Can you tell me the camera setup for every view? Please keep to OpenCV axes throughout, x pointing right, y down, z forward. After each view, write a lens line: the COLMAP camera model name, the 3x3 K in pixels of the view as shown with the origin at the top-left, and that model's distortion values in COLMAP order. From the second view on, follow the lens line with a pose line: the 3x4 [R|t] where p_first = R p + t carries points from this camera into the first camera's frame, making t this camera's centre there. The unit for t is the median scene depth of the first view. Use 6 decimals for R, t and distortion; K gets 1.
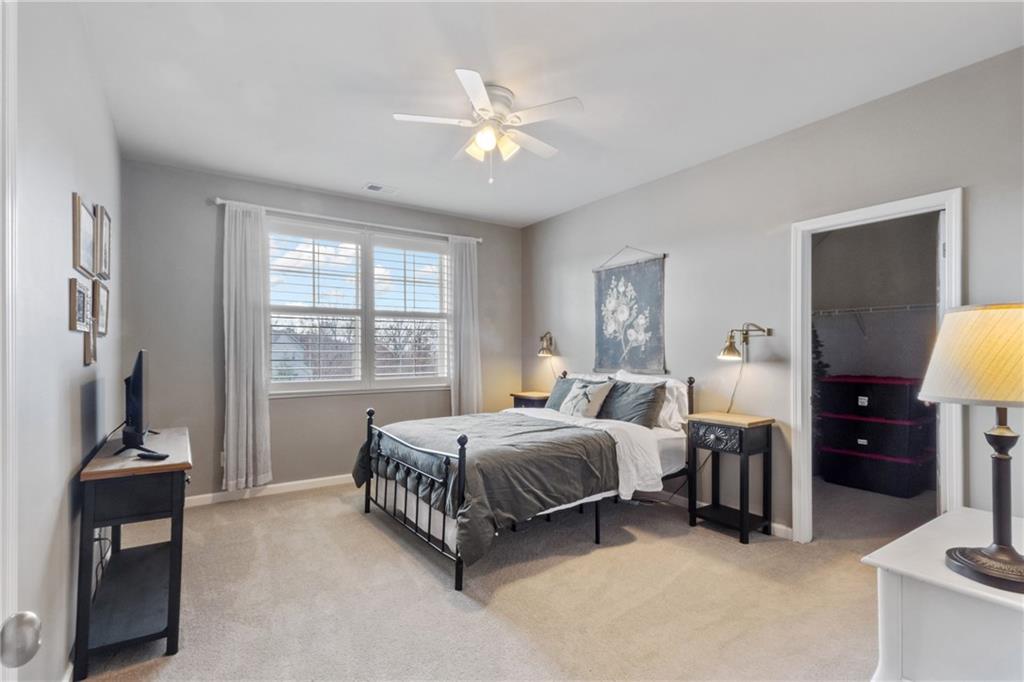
lens RADIAL K [[485.3, 0, 510.8], [0, 485.3, 344.4], [0, 0, 1]] dist [0.001372, 0.000080]
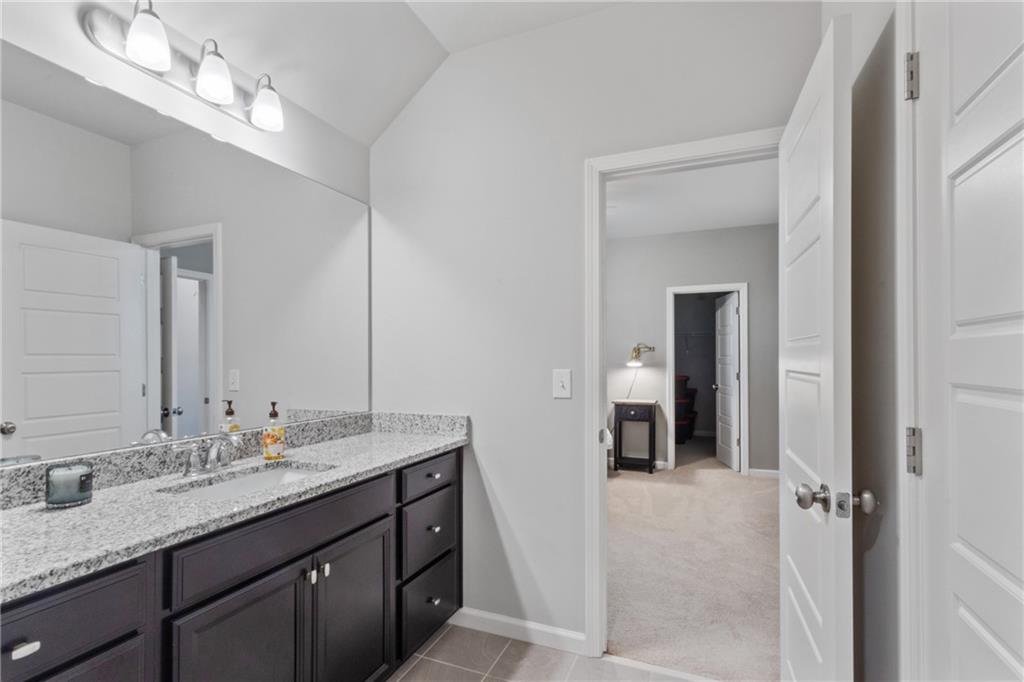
lens RADIAL K [[485.3, 0, 510.2], [0, 485.3, 349.6], [0, 0, 1]] dist [0.001372, 0.000080]
pose [[0.831975, 0.011145, 0.554701, -0.851396], [-0.007119, 0.999930, -0.009413, -0.004358], [-0.554767, 0.003883, 0.831996, -0.137146]]
